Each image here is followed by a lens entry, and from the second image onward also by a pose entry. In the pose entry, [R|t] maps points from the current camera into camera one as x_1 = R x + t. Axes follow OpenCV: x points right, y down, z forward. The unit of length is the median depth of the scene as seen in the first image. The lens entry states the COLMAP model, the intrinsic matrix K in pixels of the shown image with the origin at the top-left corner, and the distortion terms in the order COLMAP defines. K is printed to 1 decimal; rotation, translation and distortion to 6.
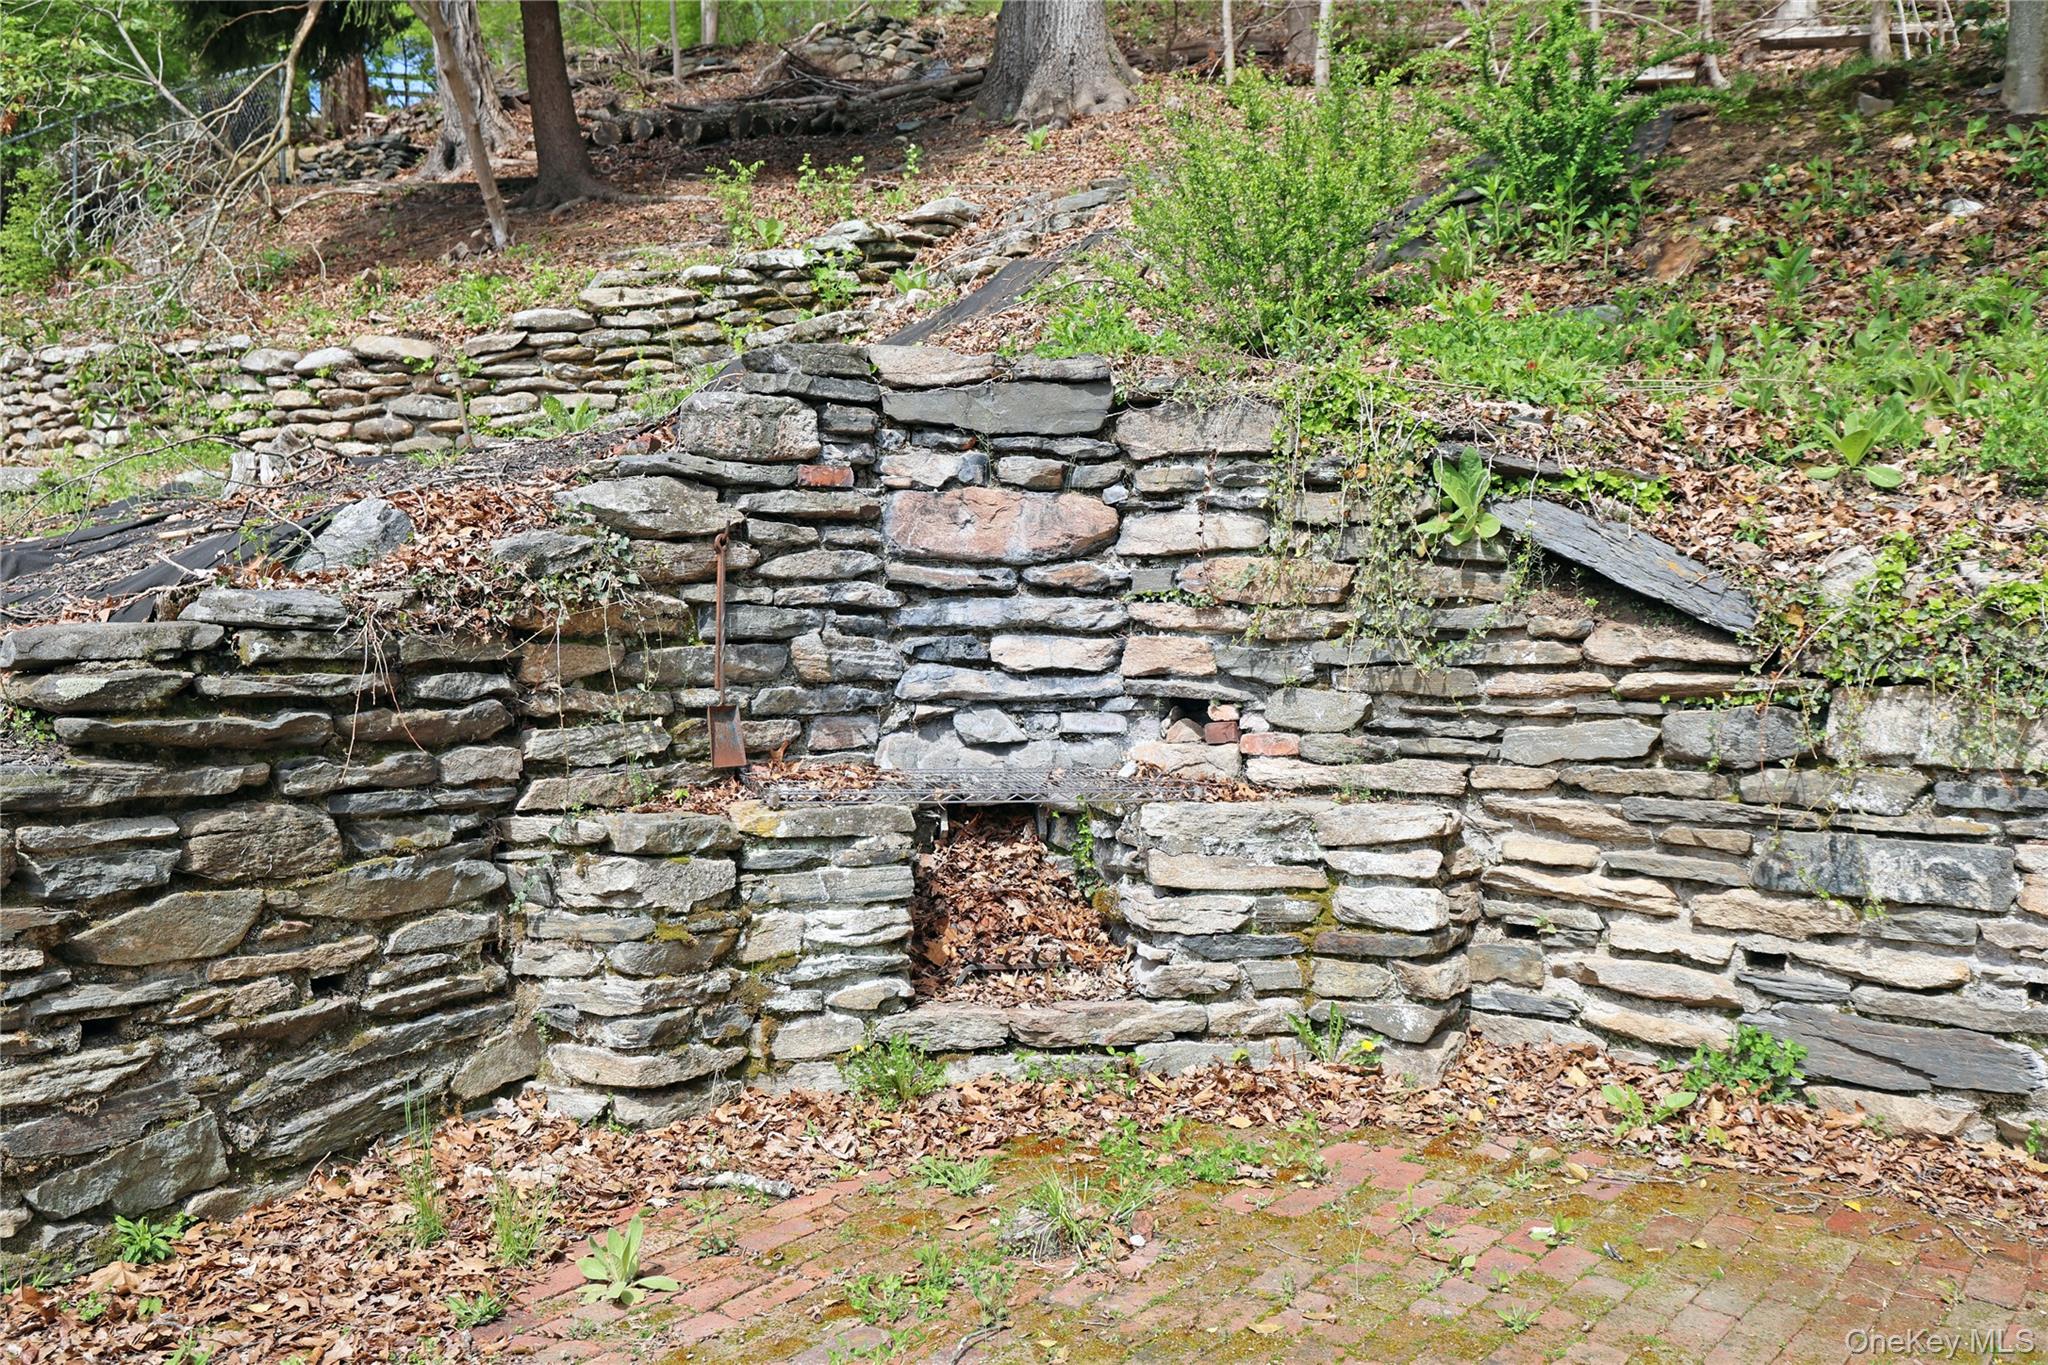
lens RADIAL K [[1745.8, 0, 1012.5], [0, 1745.8, 666.3], [0, 0, 1]] dist [0.027587, 0.009198]
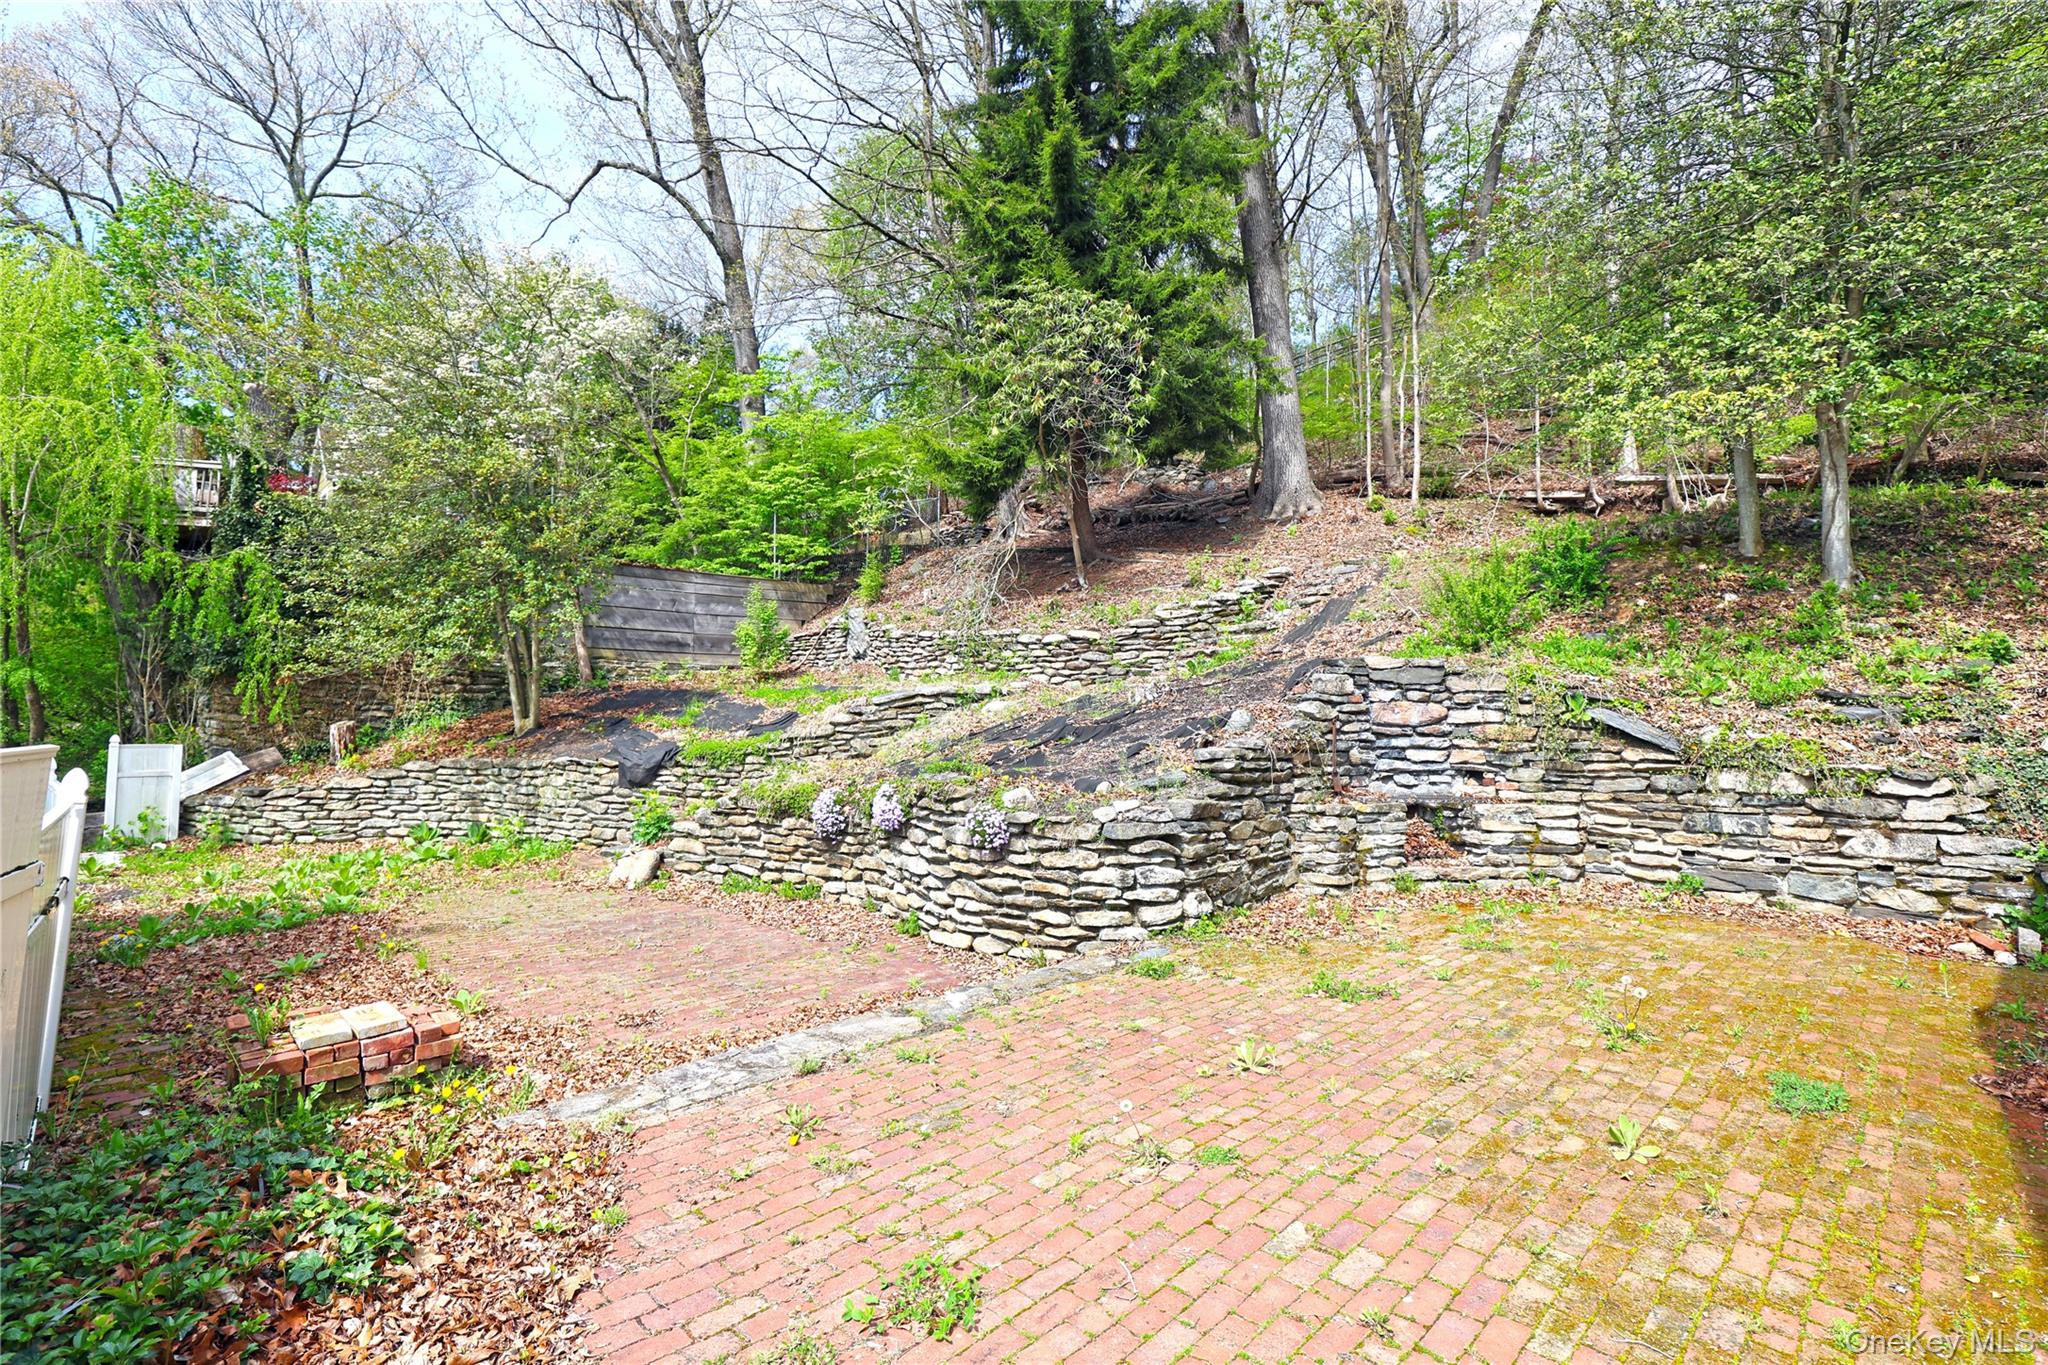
lens RADIAL K [[939.7, 0, 1016.5], [0, 939.7, 666.9], [0, 0, 1]] dist [-0.041255, 0.008530]
pose [[0.988897, -0.005787, -0.148492, -0.484087], [-0.007757, 0.995869, -0.090473, -0.009668], [0.148402, 0.090621, 0.984766, -0.788554]]
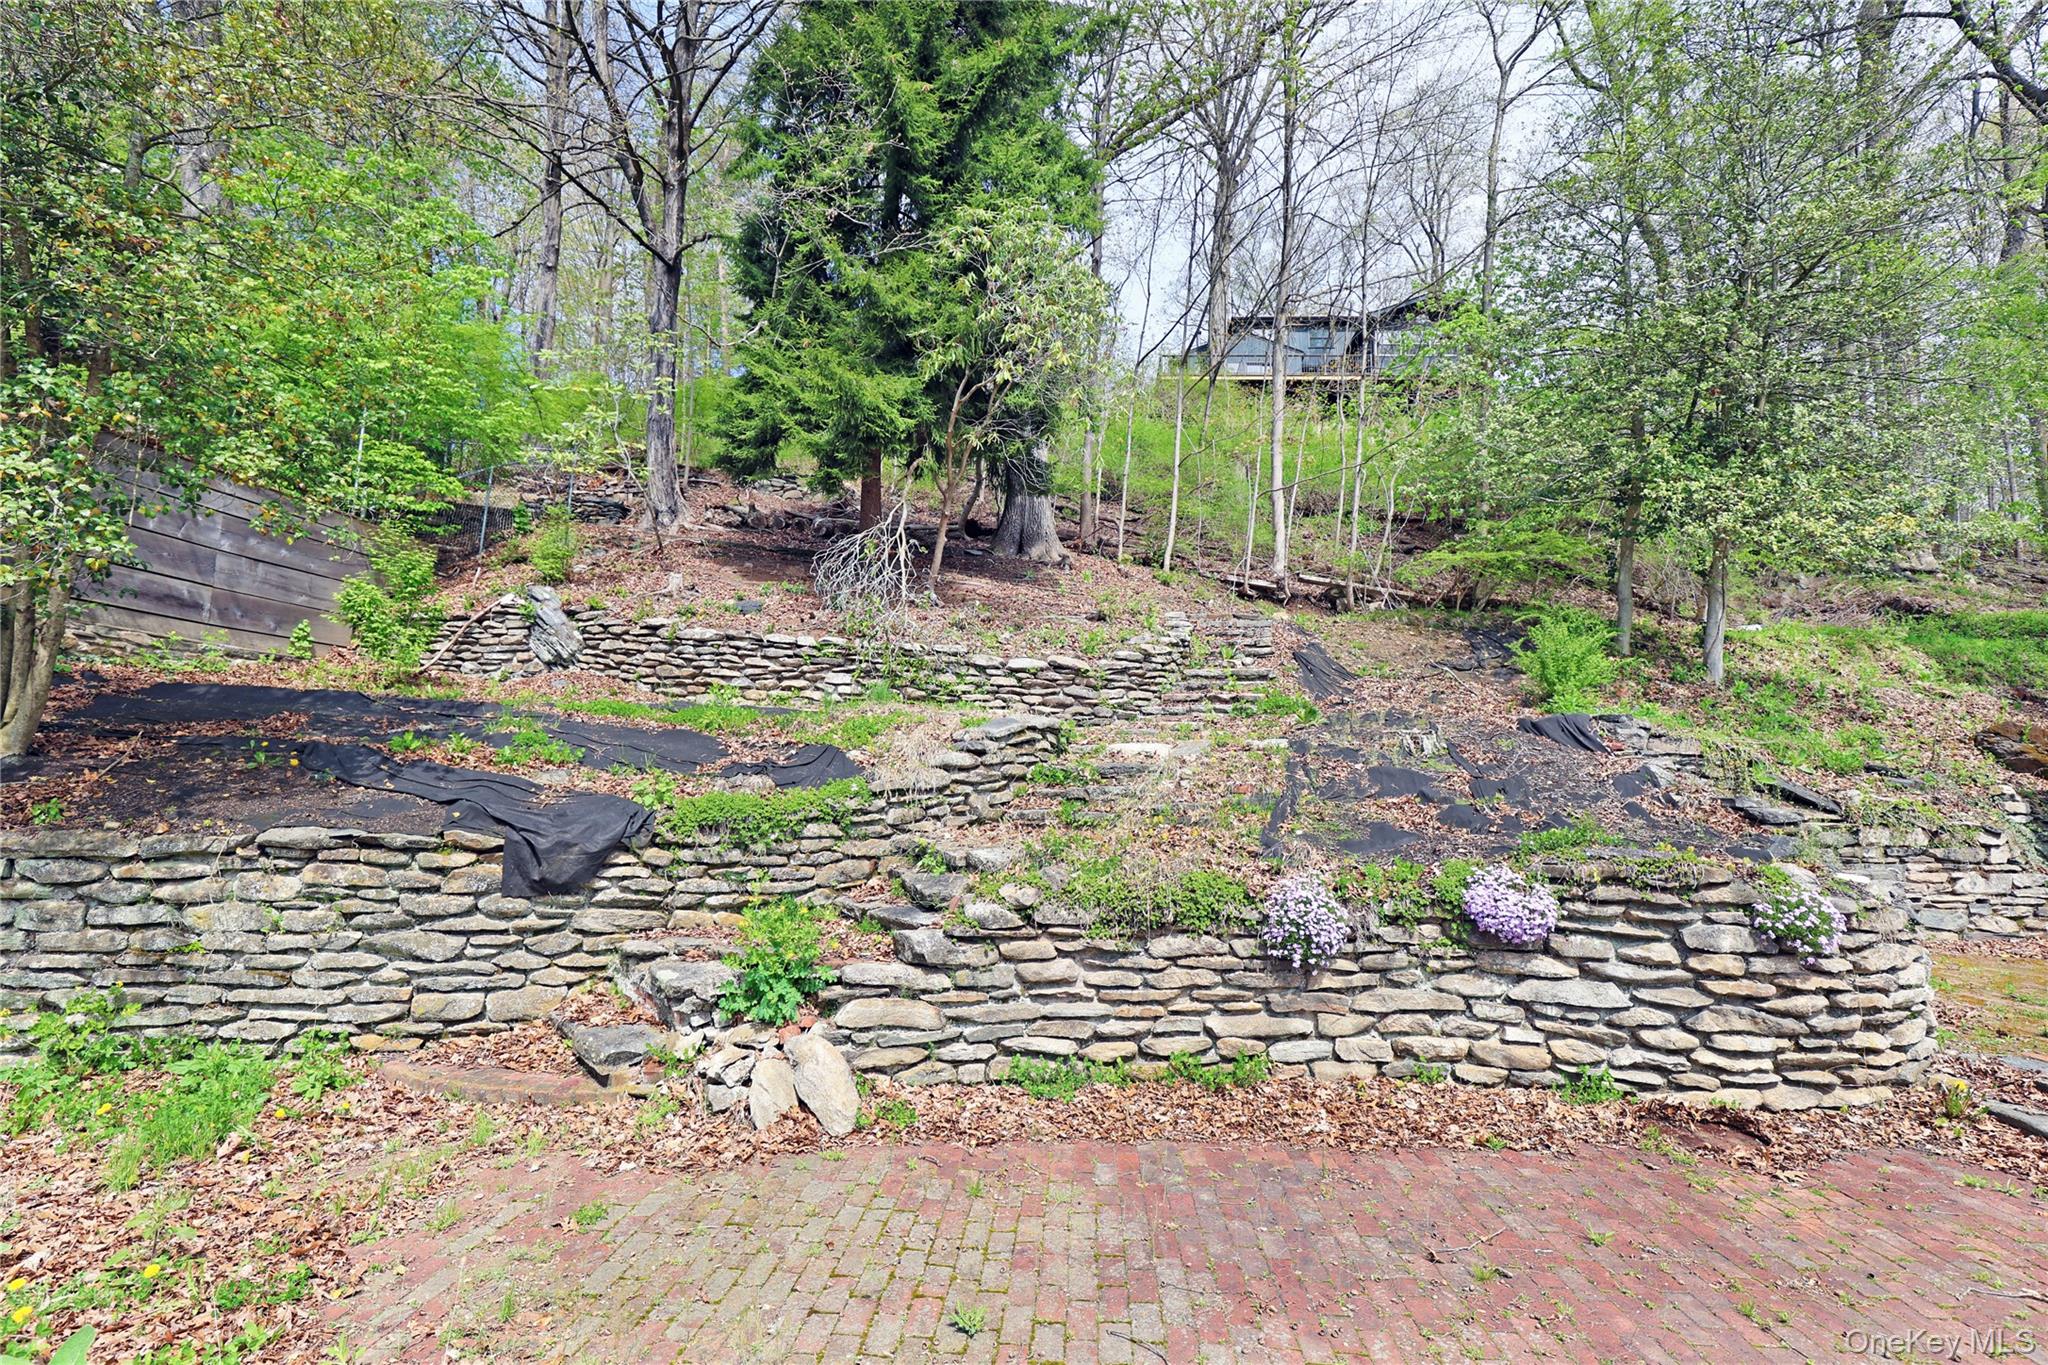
lens RADIAL K [[939.9, 0, 1014.6], [0, 939.9, 670.0], [0, 0, 1]] dist [-0.039584, 0.008906]
pose [[0.843921, 0.087473, 0.529288, -1.963387], [-0.005901, 0.988071, -0.153886, -0.006092], [-0.536435, 0.126744, 0.834370, 0.229899]]
